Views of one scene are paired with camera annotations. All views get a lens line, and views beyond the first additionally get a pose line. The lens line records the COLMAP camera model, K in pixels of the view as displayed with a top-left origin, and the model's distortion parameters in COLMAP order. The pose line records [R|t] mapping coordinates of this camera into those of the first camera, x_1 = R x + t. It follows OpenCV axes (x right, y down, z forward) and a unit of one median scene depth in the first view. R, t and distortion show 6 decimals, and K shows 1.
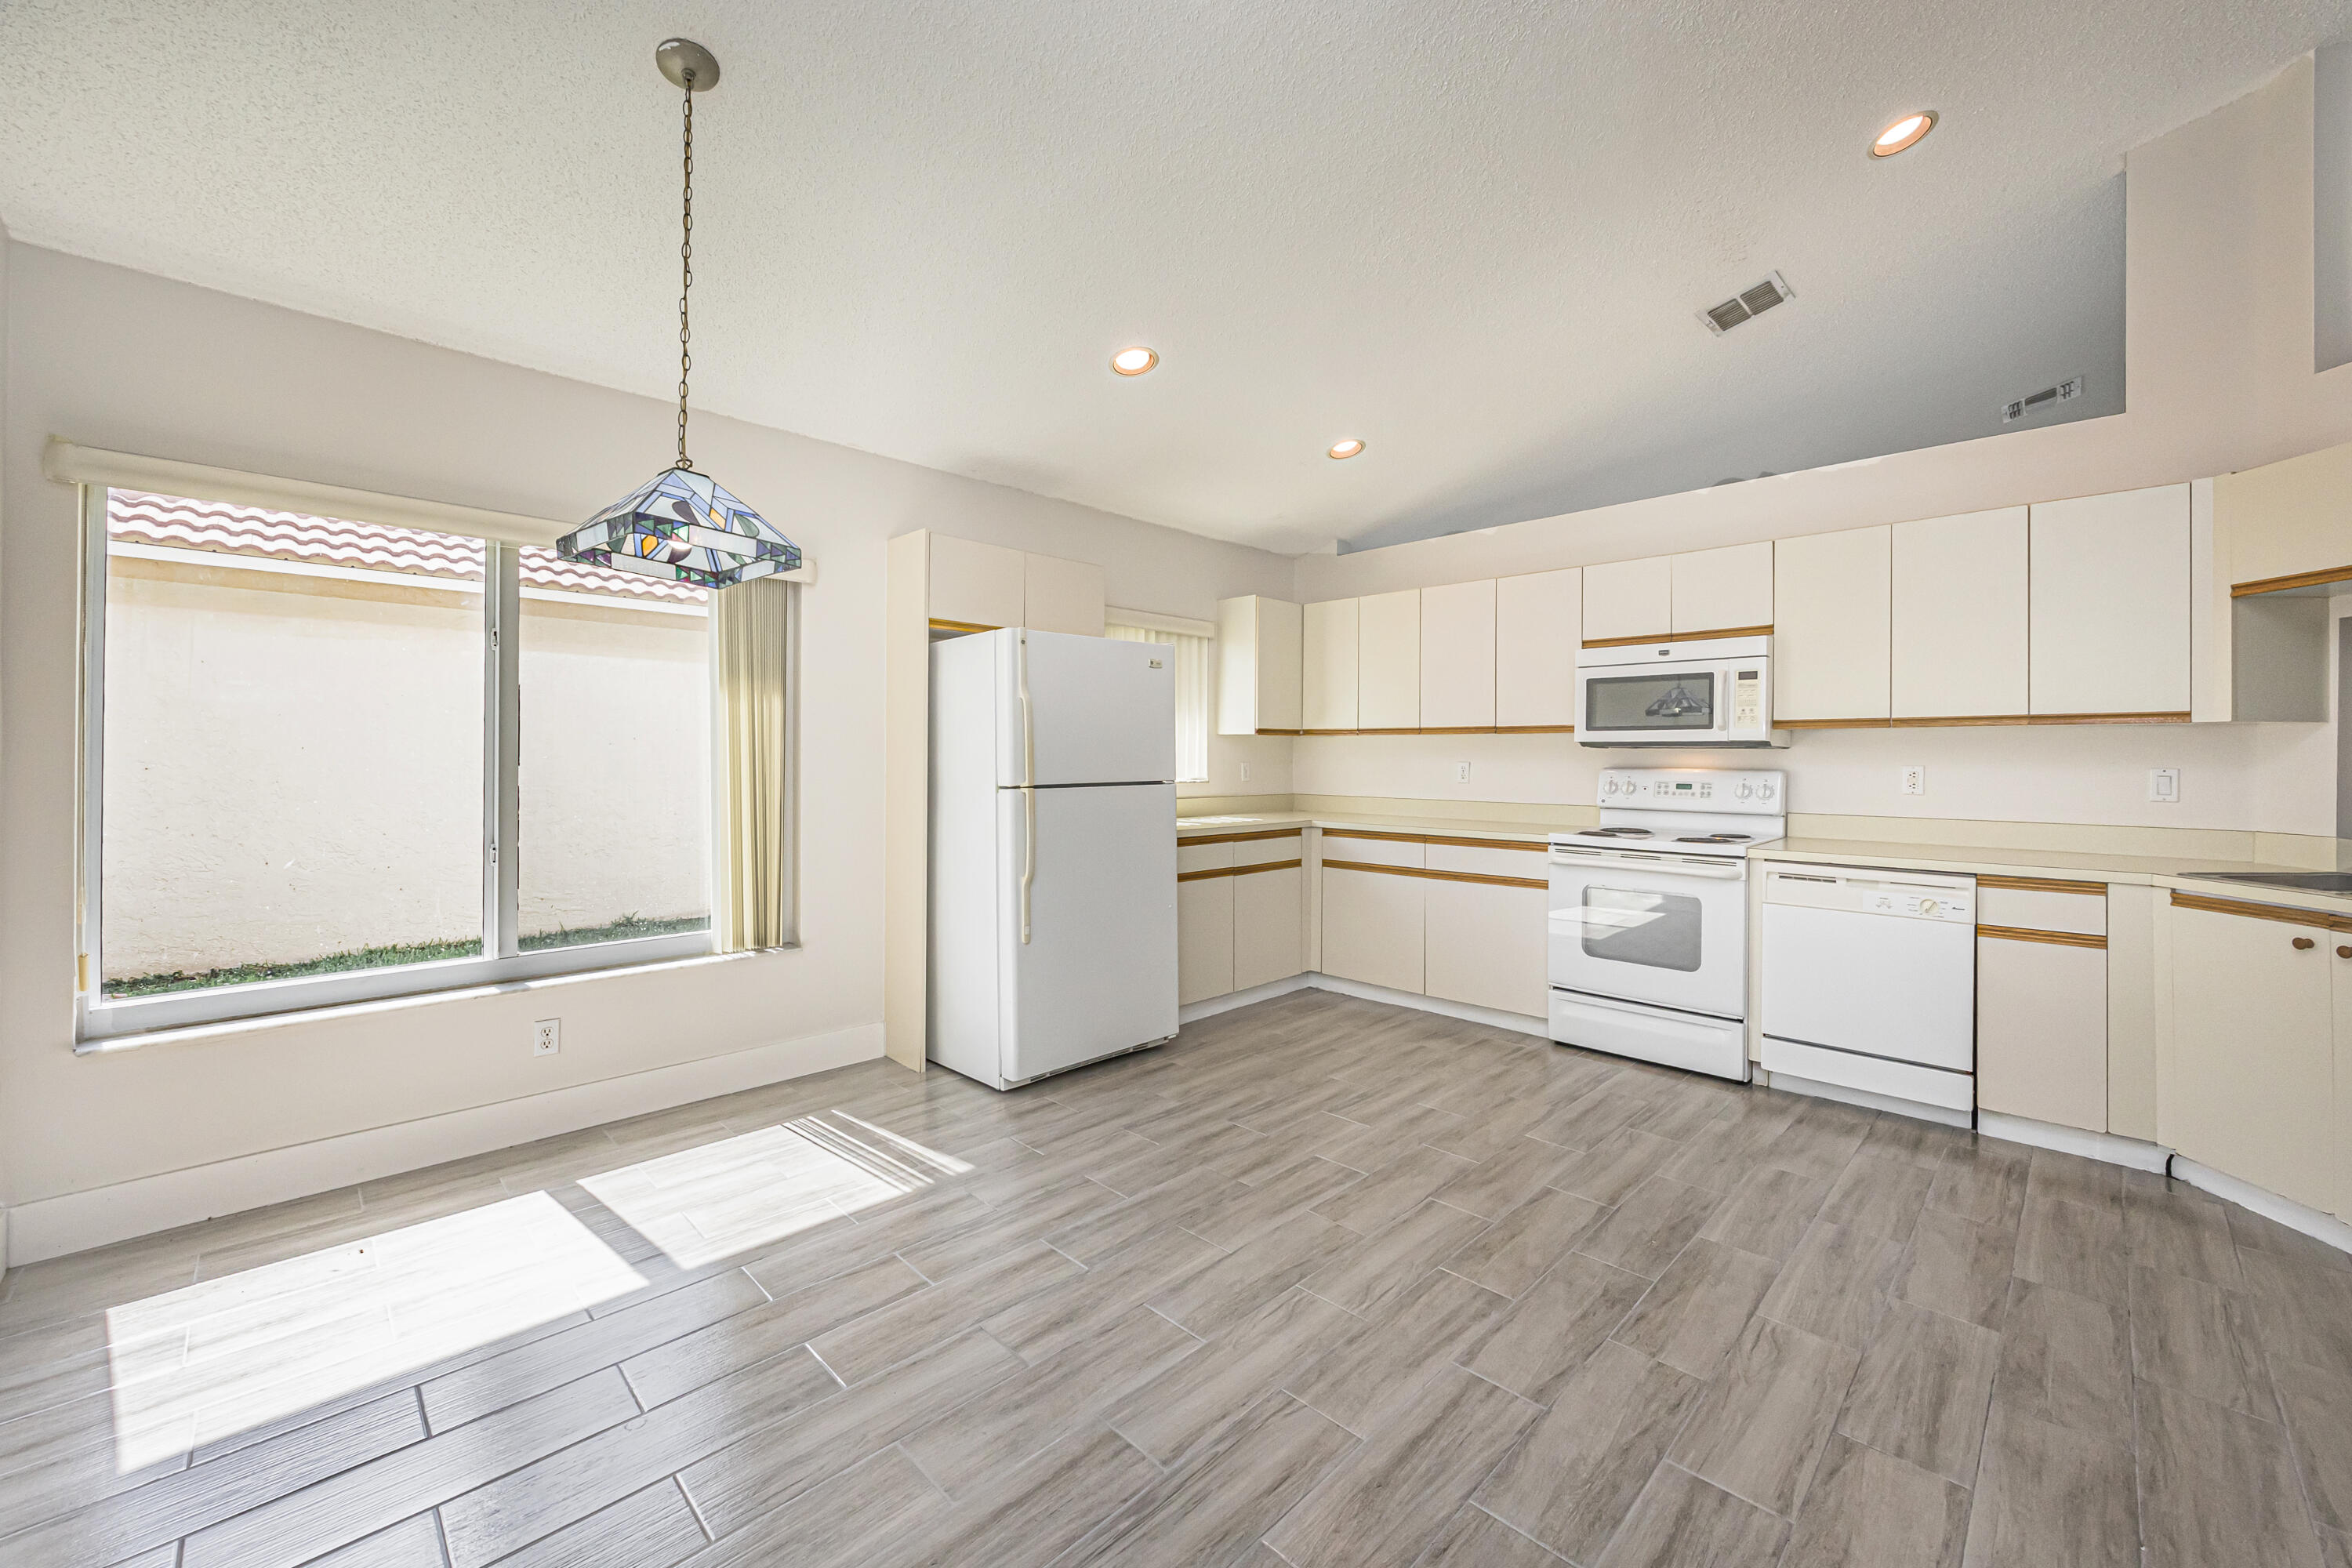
lens RADIAL K [[926.8, 0, 1170.6], [0, 926.8, 755.9], [0, 0, 1]] dist [-0.001017, 0.000270]
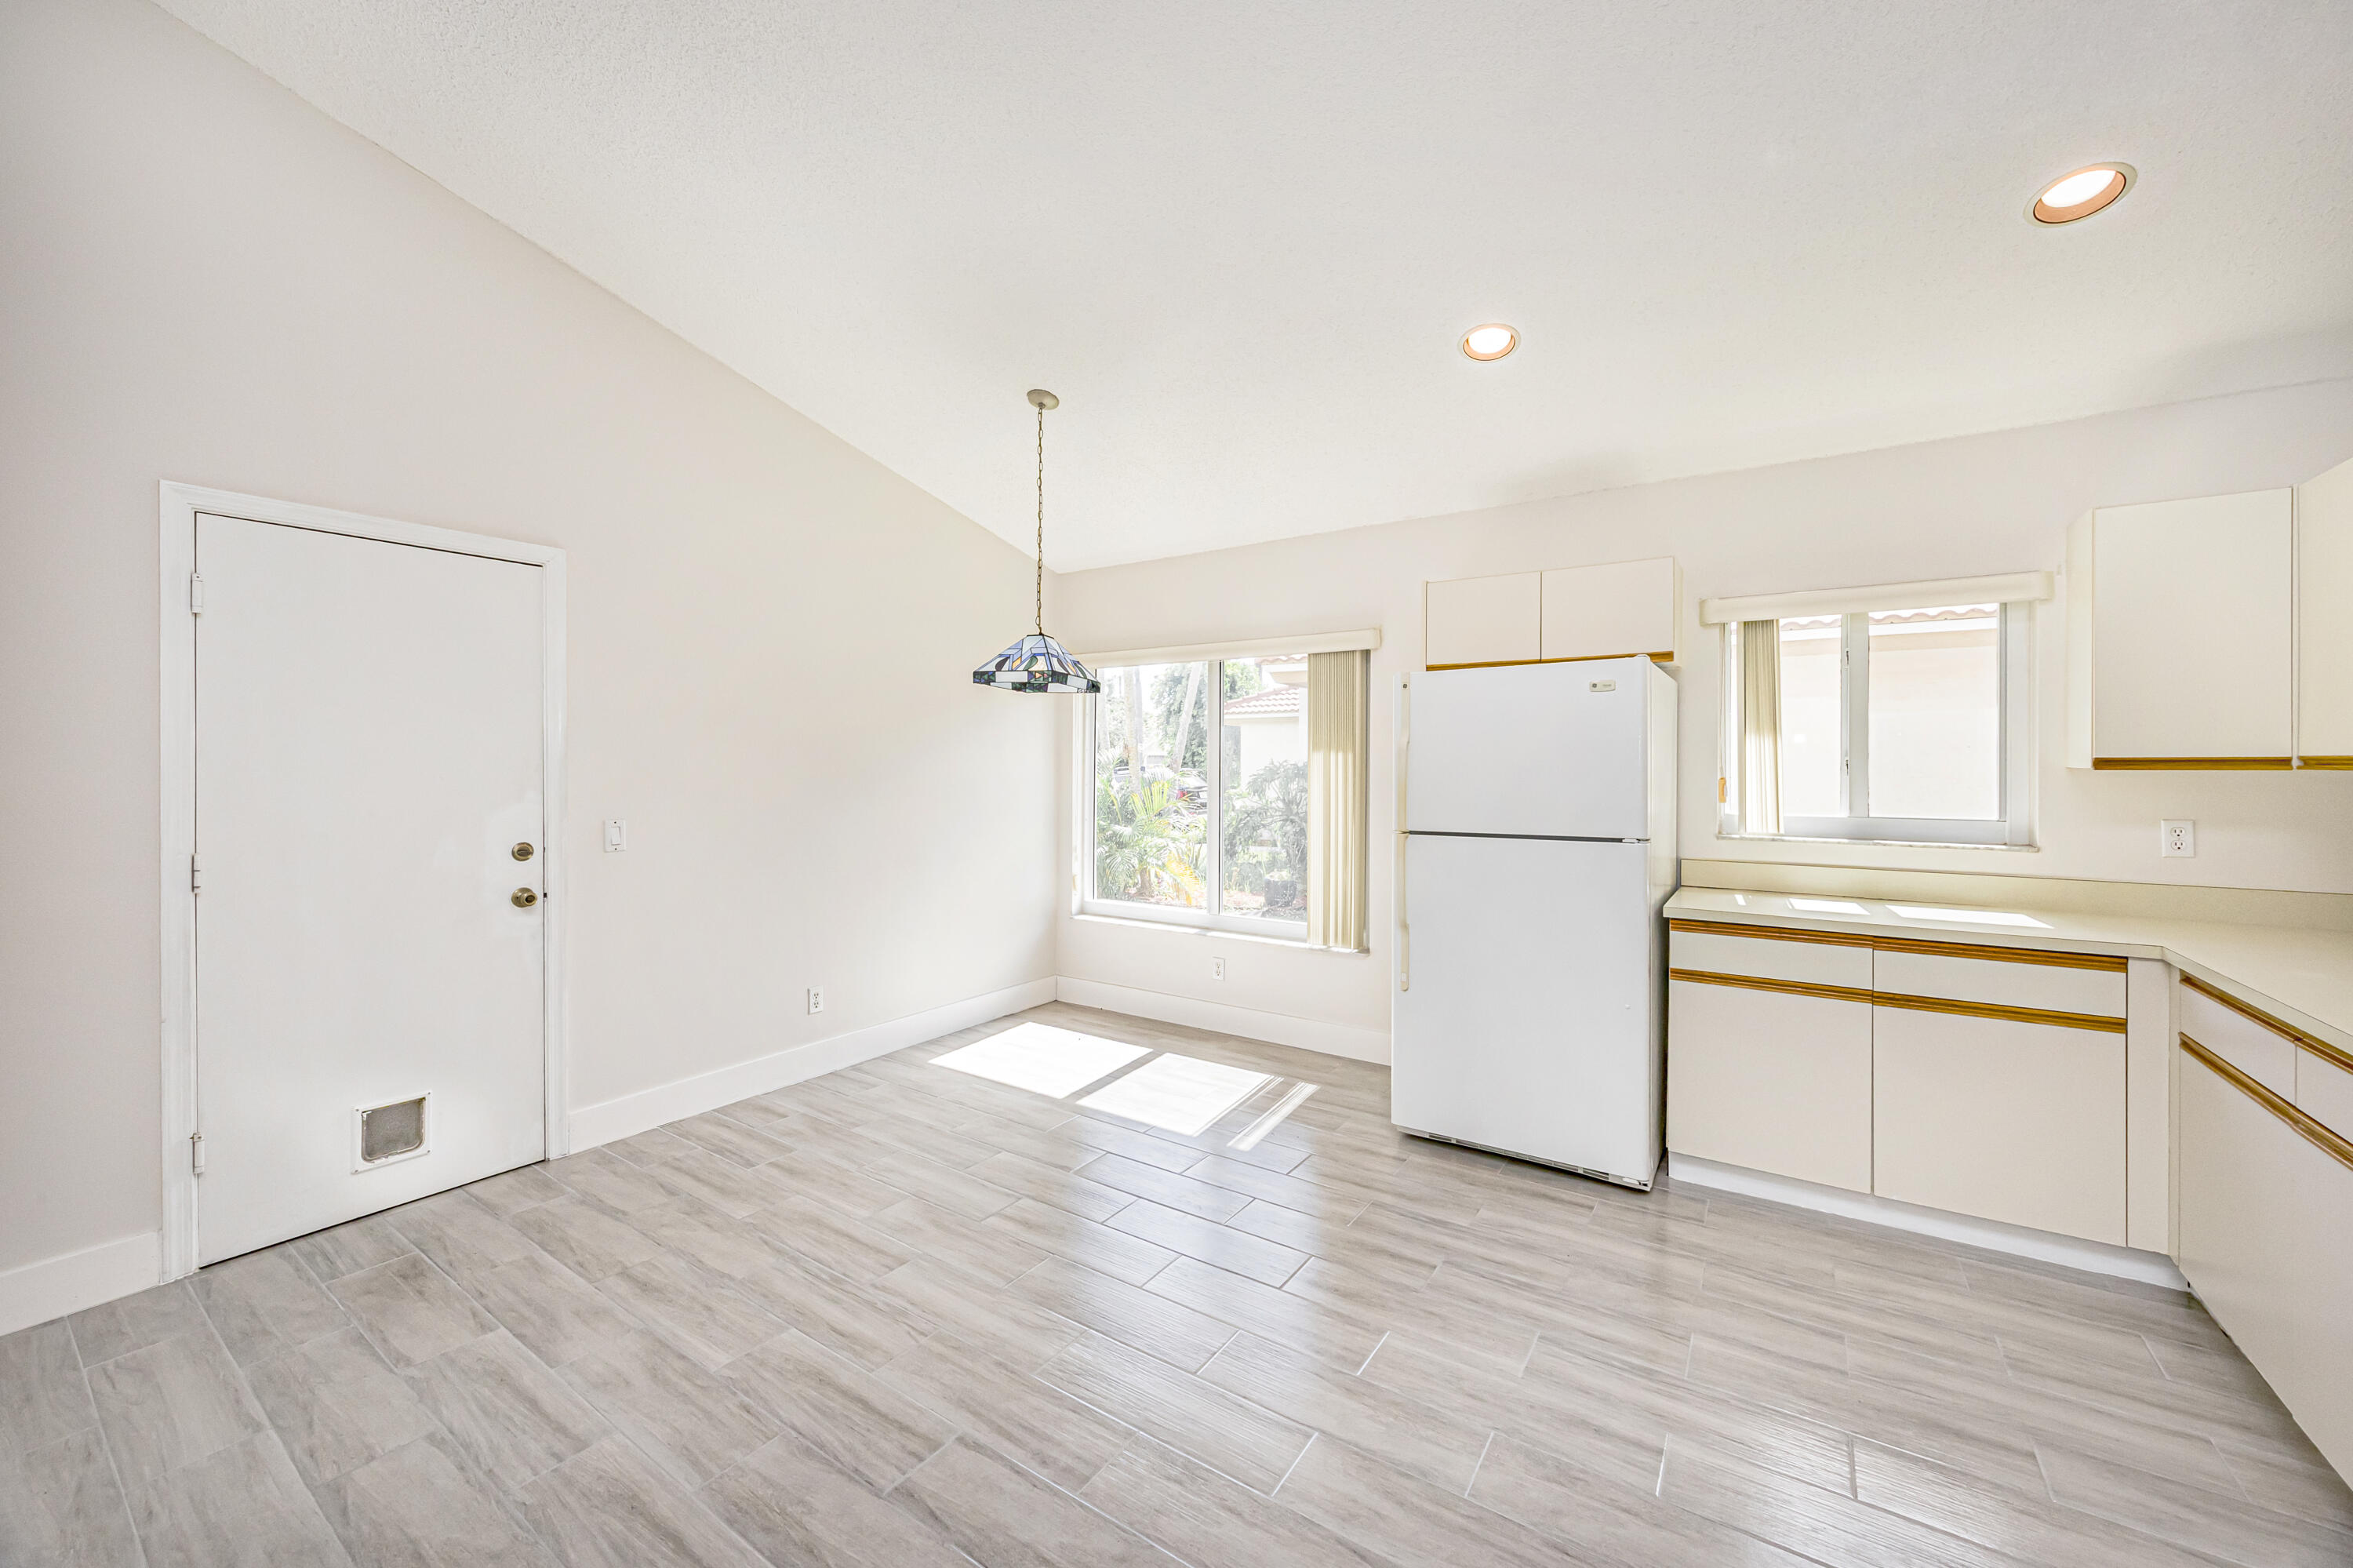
lens RADIAL K [[874.2, 0, 1187.6], [0, 874.2, 778.0], [0, 0, 1]] dist [-0.002578, -0.000356]
pose [[0.204529, 0.007497, -0.978832, 0.783535], [-0.000904, 0.999972, 0.007470, -0.034730], [0.978860, -0.000643, 0.204530, 0.644771]]
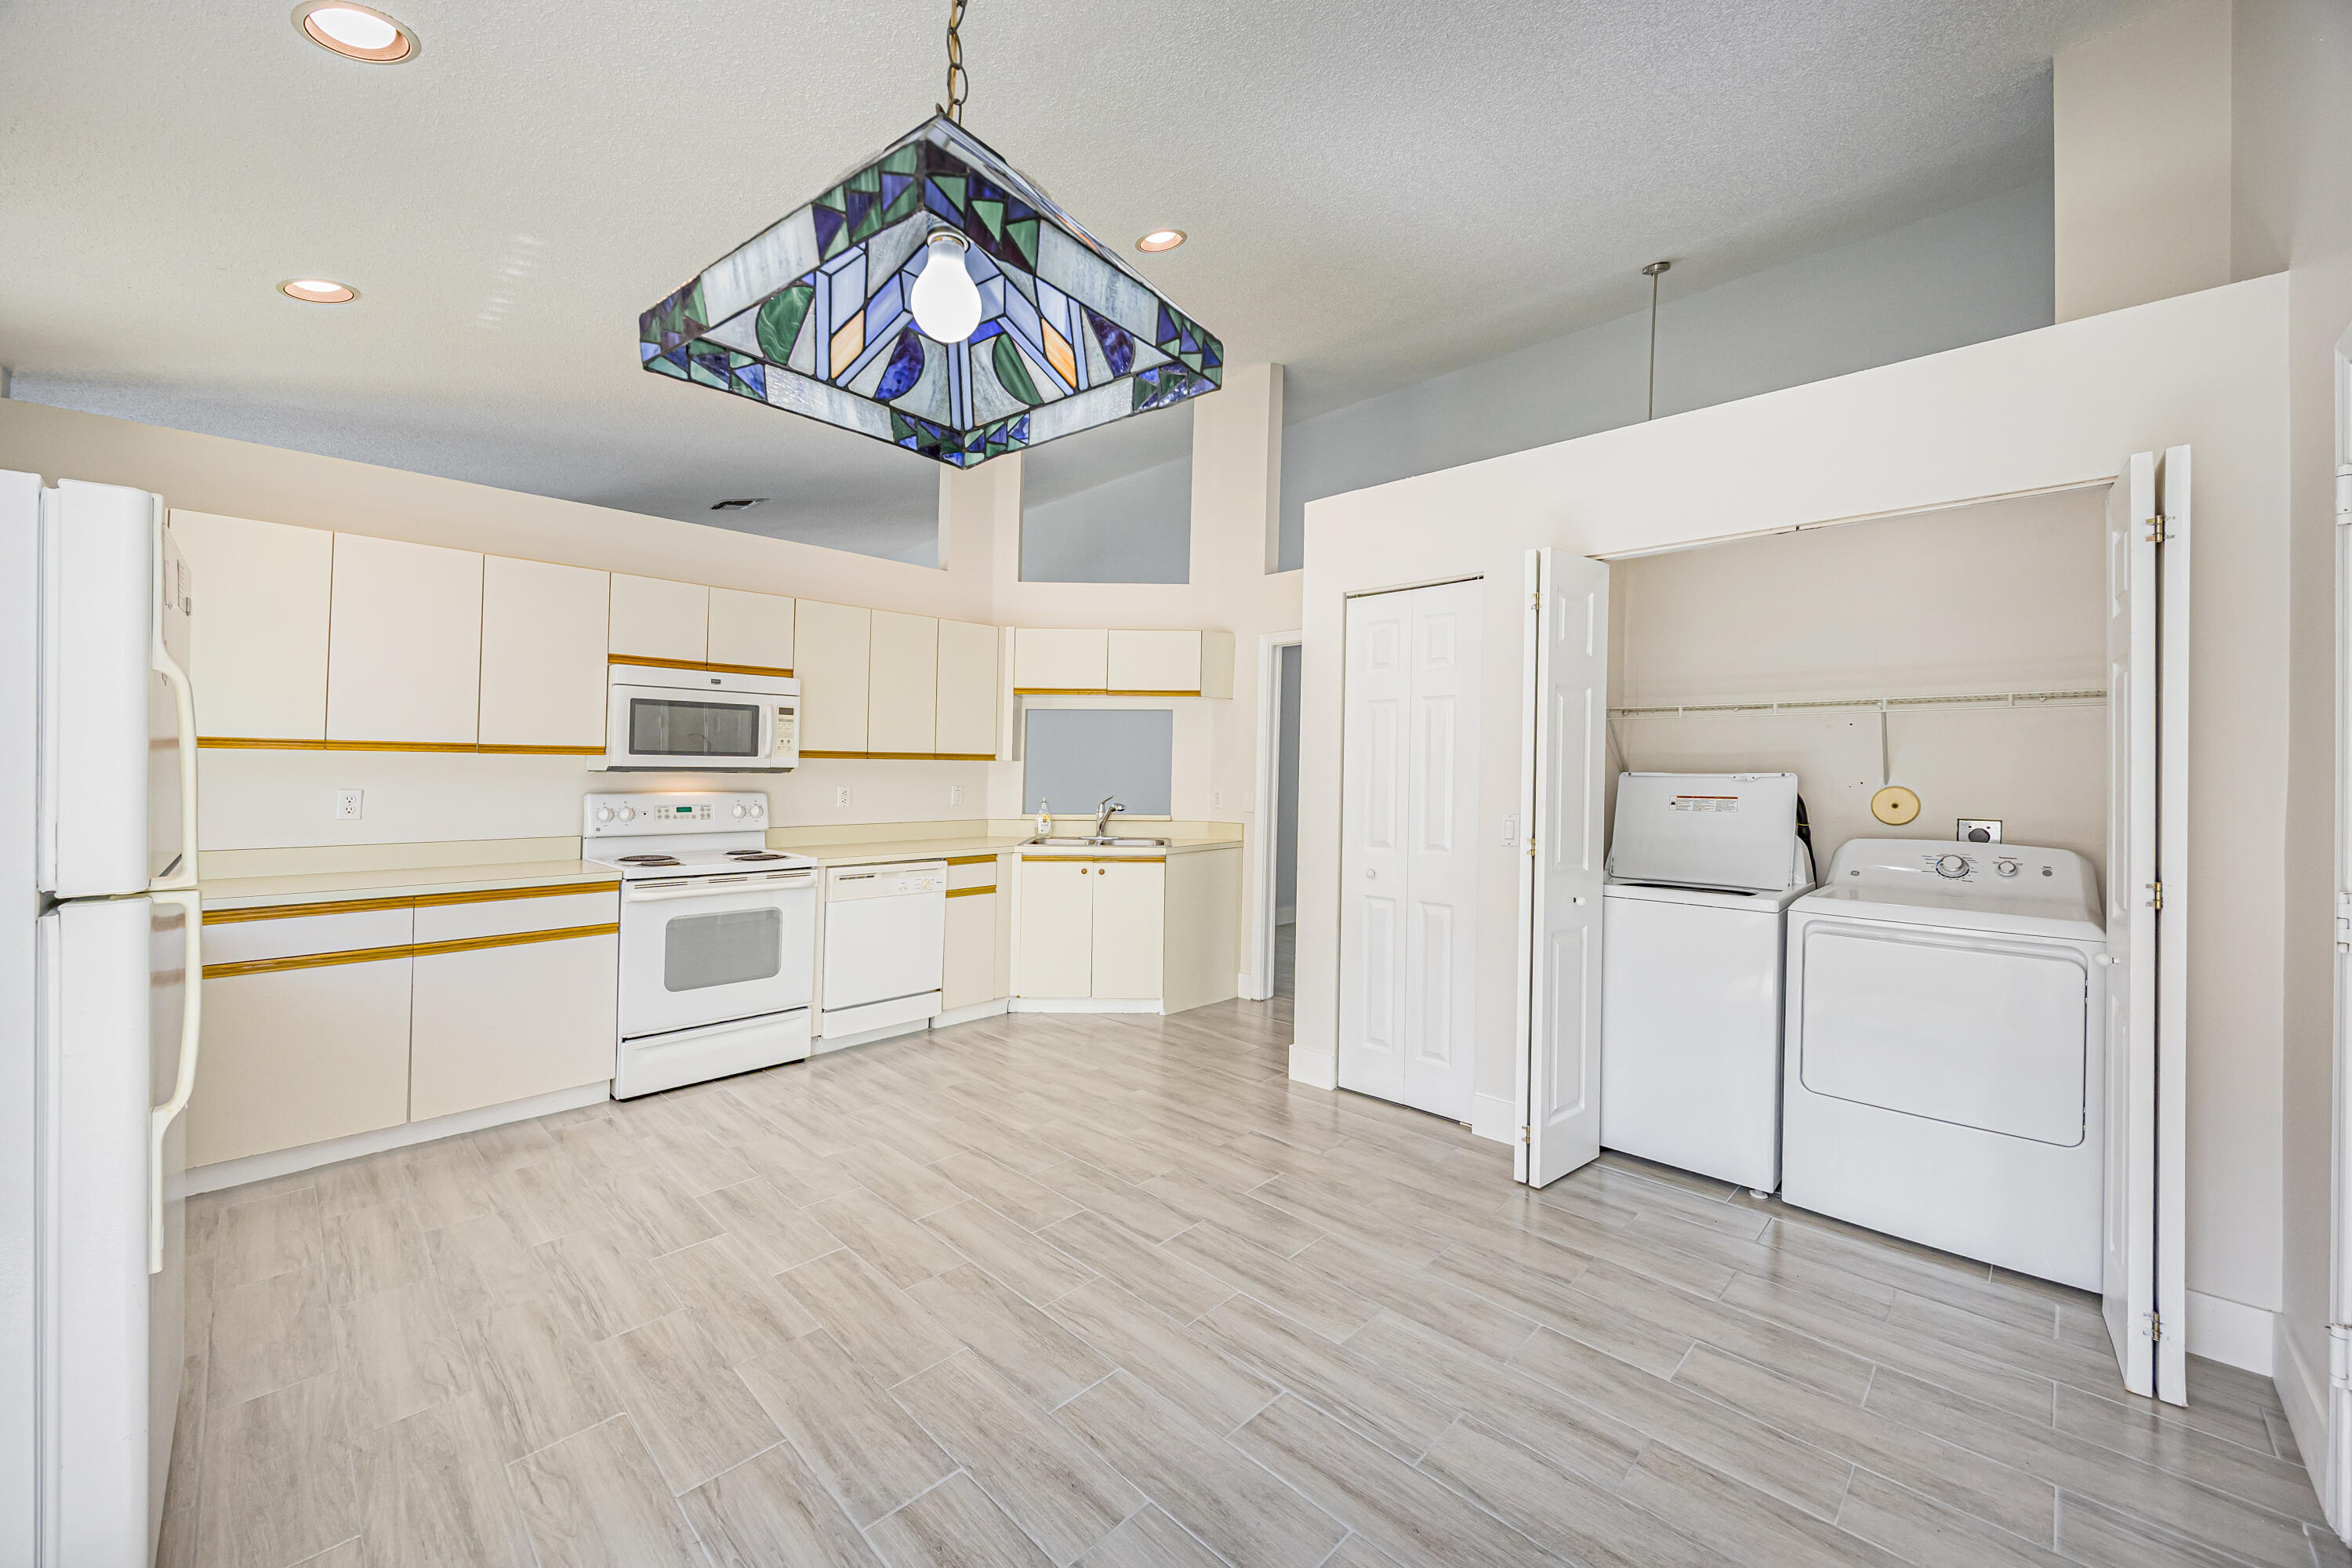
lens RADIAL K [[919.9, 0, 1197.1], [0, 919.9, 767.8], [0, 0, 1]] dist [-0.002072, -0.000089]
pose [[-0.039252, -0.002013, 0.999227, -0.637456], [-0.009077, 0.999957, 0.001658, -0.026396], [-0.999188, -0.009005, -0.039268, 0.617616]]
